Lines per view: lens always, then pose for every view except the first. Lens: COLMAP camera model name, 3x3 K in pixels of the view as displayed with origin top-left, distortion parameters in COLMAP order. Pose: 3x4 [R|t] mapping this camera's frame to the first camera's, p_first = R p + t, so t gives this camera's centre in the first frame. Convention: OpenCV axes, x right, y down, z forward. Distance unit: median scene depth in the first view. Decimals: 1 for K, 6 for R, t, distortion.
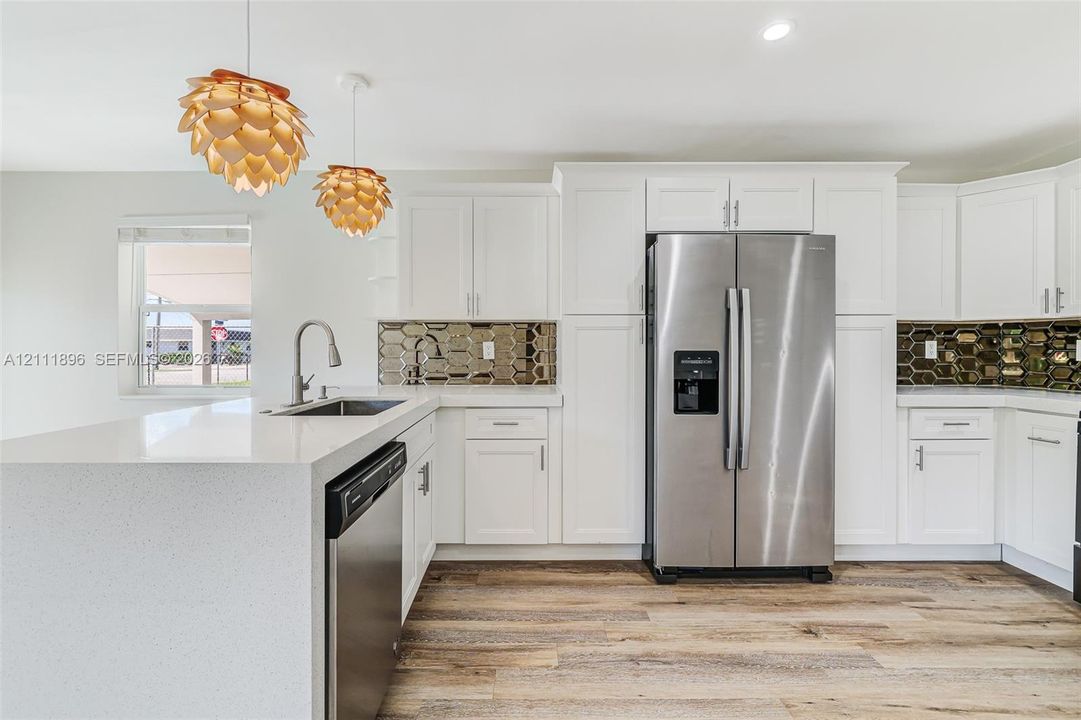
lens RADIAL K [[464.4, 0, 530.8], [0, 464.4, 351.6], [0, 0, 1]] dist [0.003809, -0.000176]
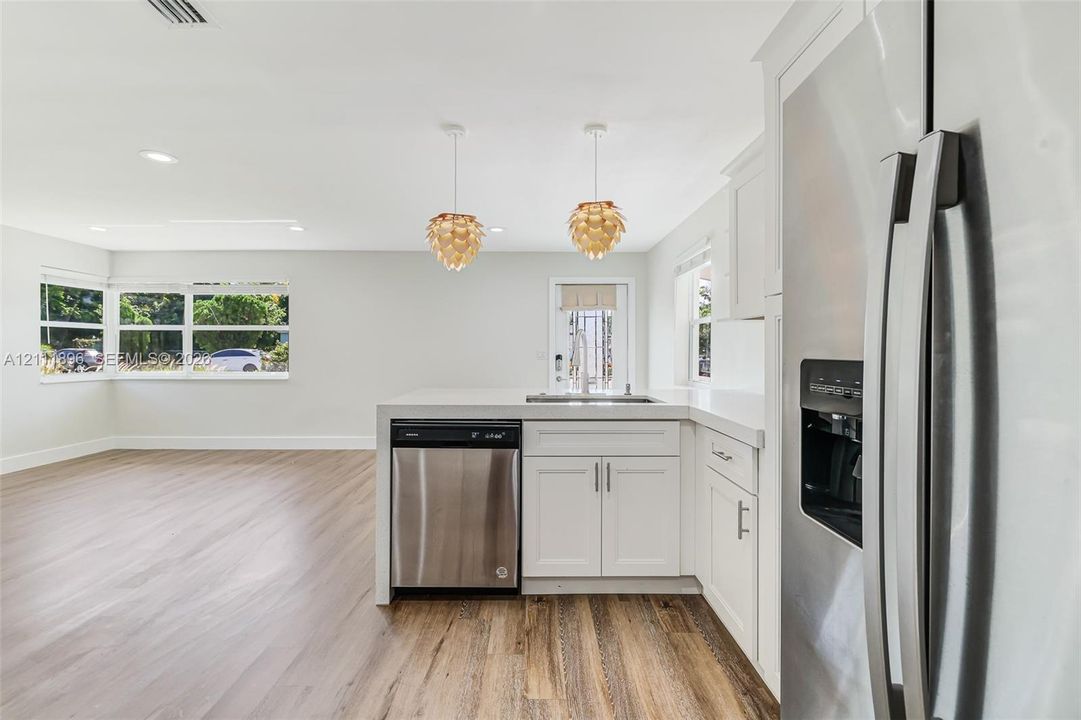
lens RADIAL K [[464.4, 0, 530.8], [0, 464.4, 351.2], [0, 0, 1]] dist [0.003809, -0.000176]
pose [[-0.016868, 0.000487, -0.999858, 0.816353], [-0.008766, 0.999961, 0.000635, -0.010195], [0.999819, 0.008776, -0.016863, 0.847727]]
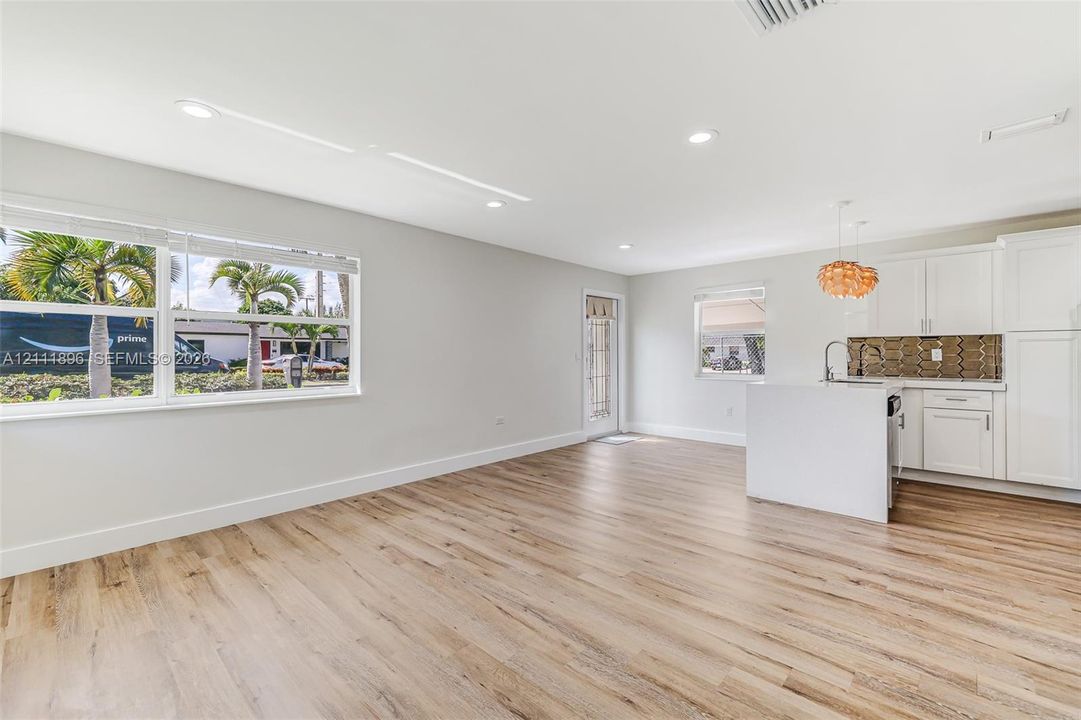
lens RADIAL K [[464.4, 0, 534.0], [0, 464.4, 353.0], [0, 0, 1]] dist [0.003809, -0.000176]
pose [[0.729041, -0.003503, -0.684461, -0.017500], [-0.001441, 0.999977, -0.006653, 0.004156], [0.684468, 0.005837, 0.729019, -1.459402]]
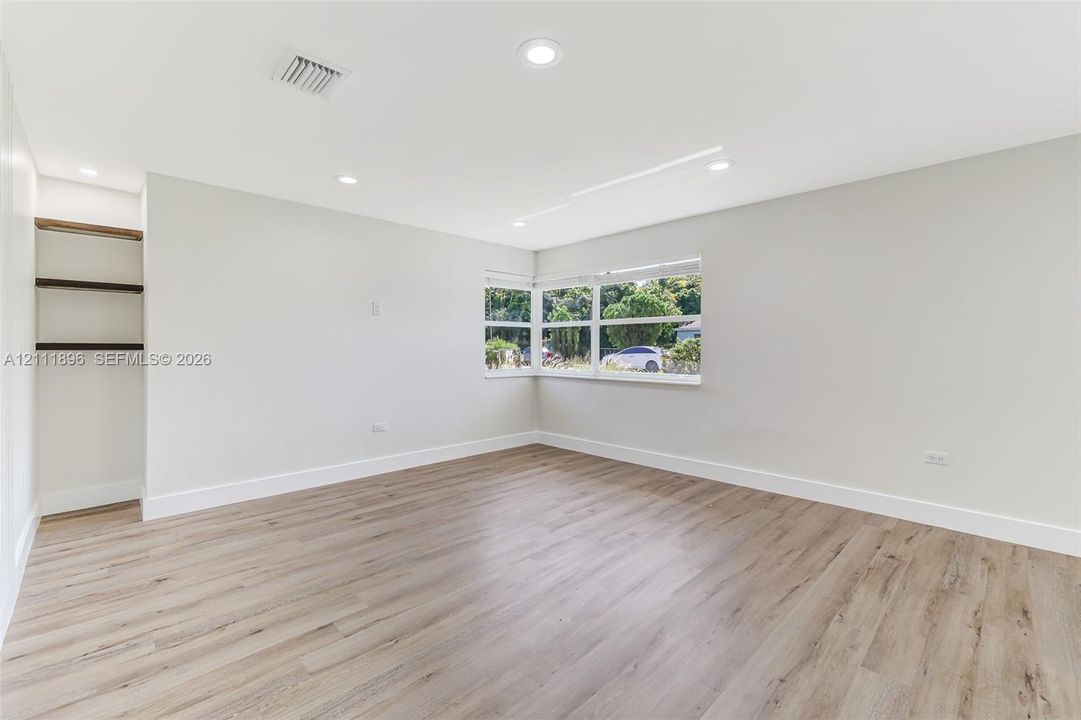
lens RADIAL K [[464.4, 0, 527.1], [0, 464.4, 346.1], [0, 0, 1]] dist [0.003809, -0.000176]
pose [[-0.731116, -0.003036, -0.682247, 0.106324], [-0.005168, 0.999986, 0.001088, -0.003780], [0.682234, 0.004321, -0.731121, 0.379316]]
